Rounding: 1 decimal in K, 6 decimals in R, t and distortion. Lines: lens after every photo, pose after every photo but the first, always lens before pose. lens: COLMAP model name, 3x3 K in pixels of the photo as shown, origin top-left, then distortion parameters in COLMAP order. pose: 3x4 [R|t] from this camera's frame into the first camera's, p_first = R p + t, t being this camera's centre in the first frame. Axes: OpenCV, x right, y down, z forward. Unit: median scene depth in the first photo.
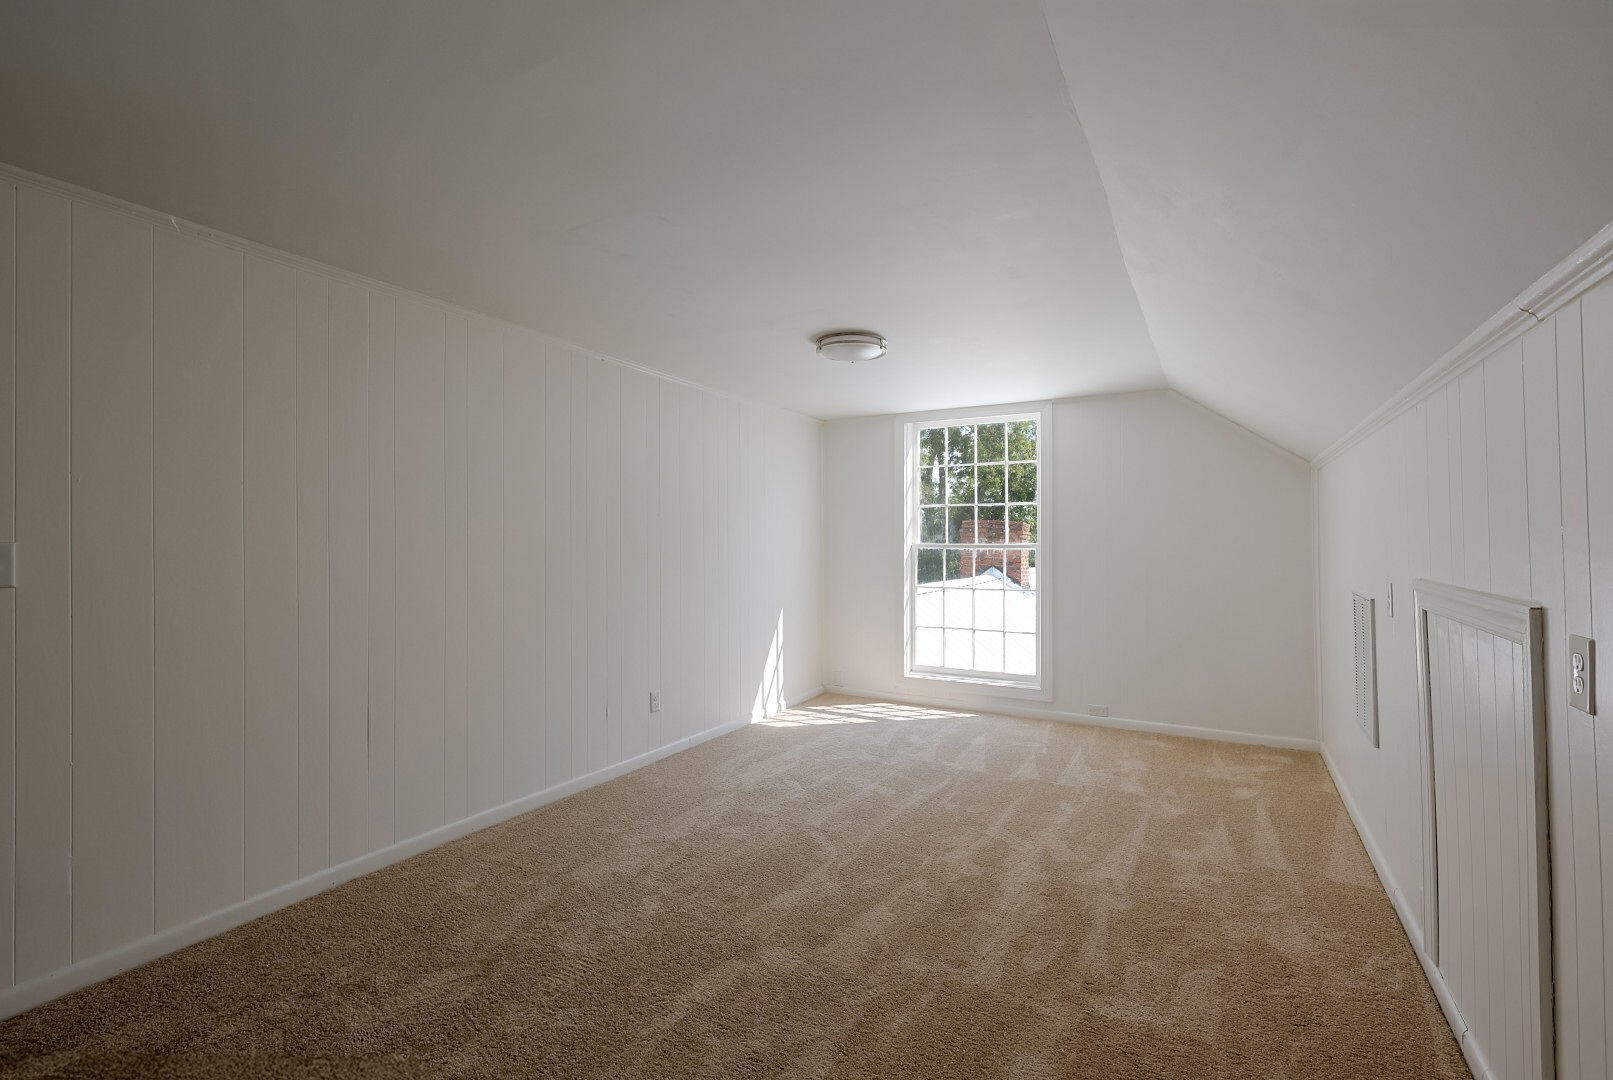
lens RADIAL K [[719.8, 0, 813.1], [0, 719.8, 539.9], [0, 0, 1]] dist [0.003498, 0.000275]
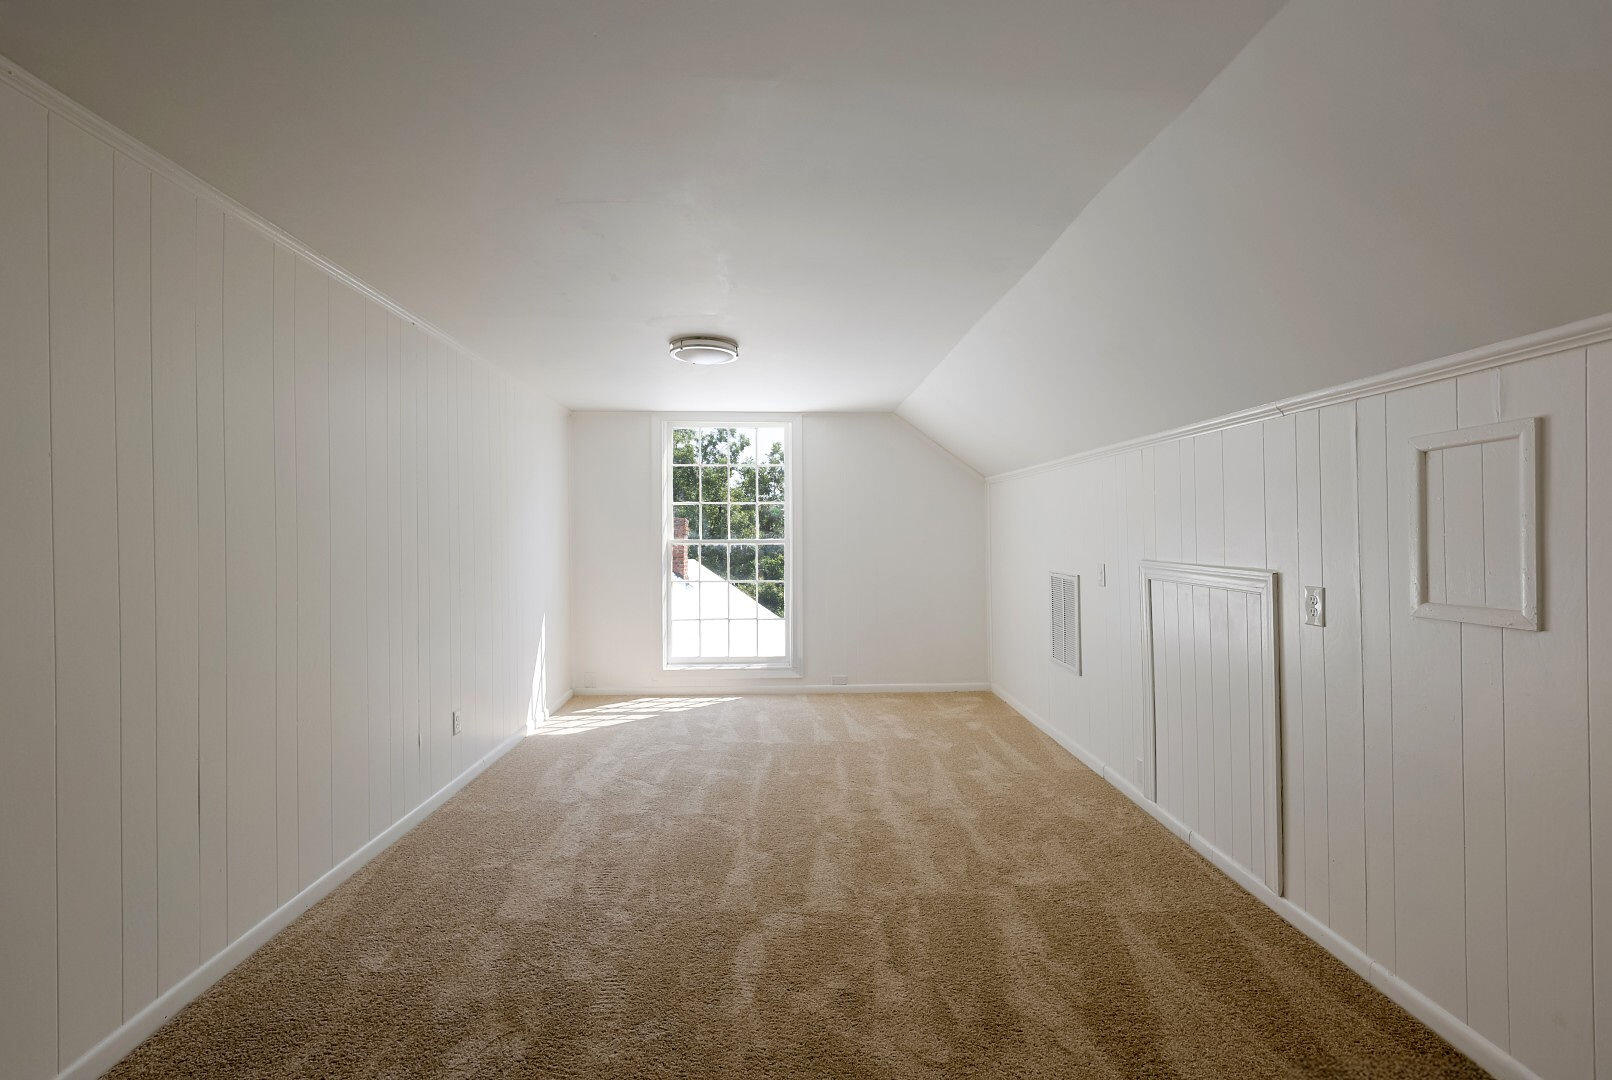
lens RADIAL K [[719.3, 0, 812.6], [0, 719.3, 539.9], [0, 0, 1]] dist [0.003498, 0.000275]
pose [[0.846065, -0.005670, 0.533049, -0.364053], [0.002514, 0.999975, 0.006645, -0.001739], [-0.533073, -0.004282, 0.846058, 0.035408]]
